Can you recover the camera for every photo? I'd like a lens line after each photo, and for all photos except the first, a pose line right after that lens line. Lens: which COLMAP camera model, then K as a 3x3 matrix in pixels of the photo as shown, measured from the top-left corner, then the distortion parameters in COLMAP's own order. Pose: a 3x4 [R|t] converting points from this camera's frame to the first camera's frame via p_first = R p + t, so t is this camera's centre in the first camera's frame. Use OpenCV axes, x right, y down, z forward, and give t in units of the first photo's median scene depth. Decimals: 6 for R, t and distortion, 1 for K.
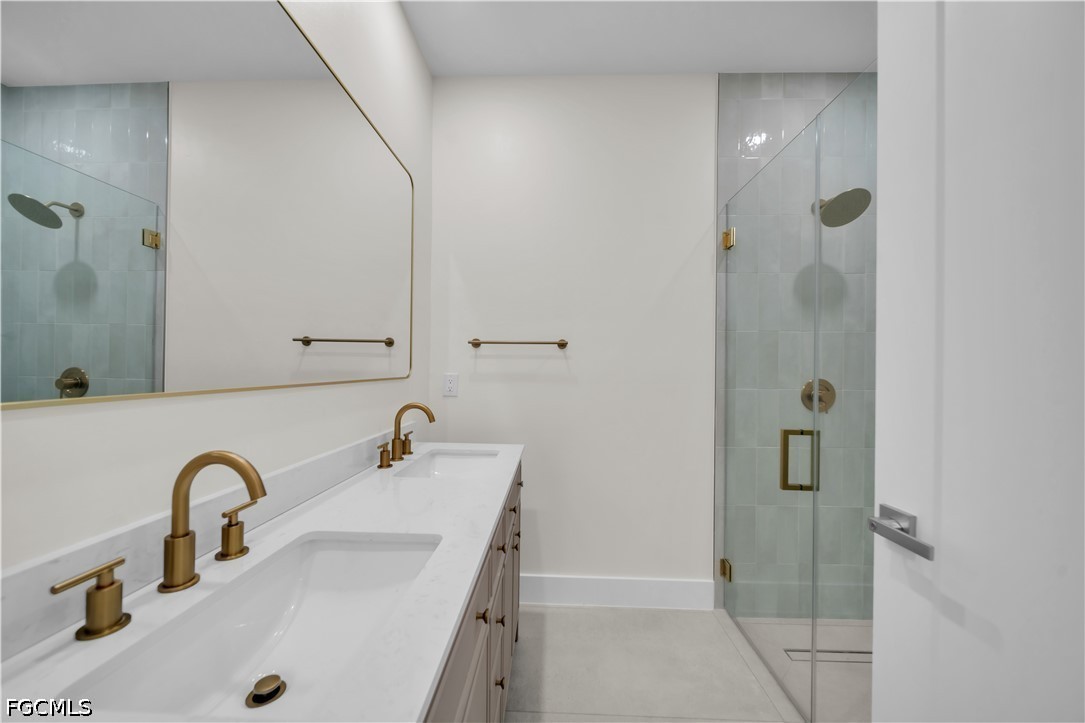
lens RADIAL K [[377.6, 0, 545.0], [0, 377.6, 368.7], [0, 0, 1]] dist [0.001314, -0.000630]
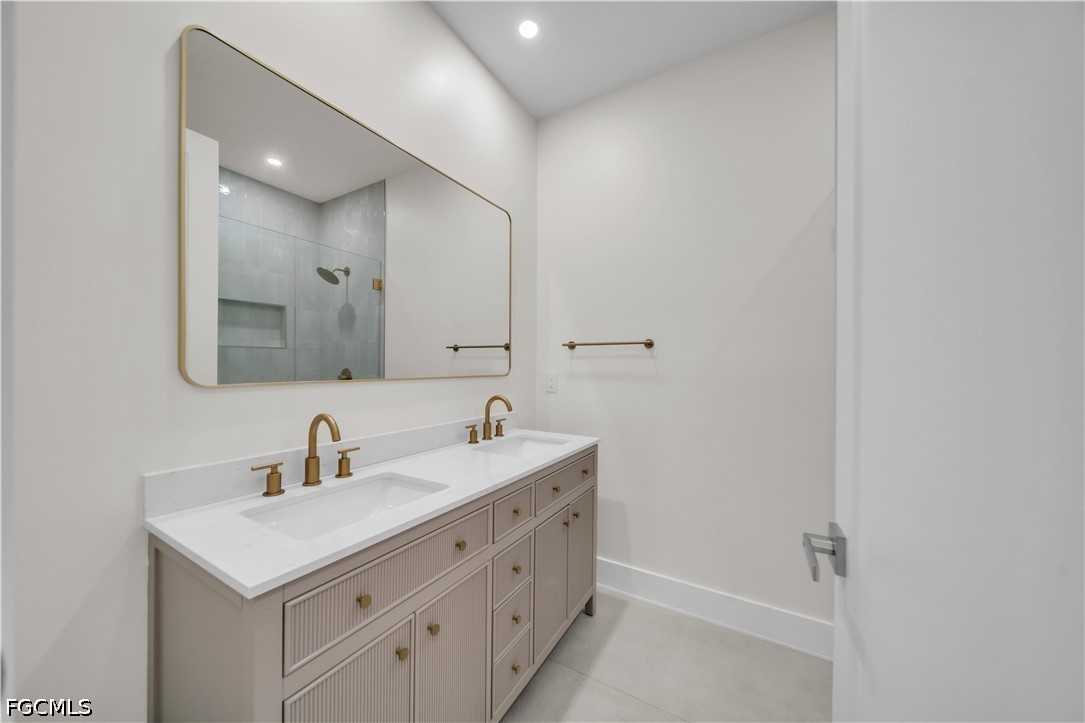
lens RADIAL K [[377.6, 0, 541.3], [0, 377.6, 370.6], [0, 0, 1]] dist [0.001314, -0.000630]
pose [[0.877735, -0.001386, -0.479145, 0.276994], [0.002954, 0.999992, 0.002519, 0.004042], [0.479138, -0.003626, 0.877732, -0.026308]]
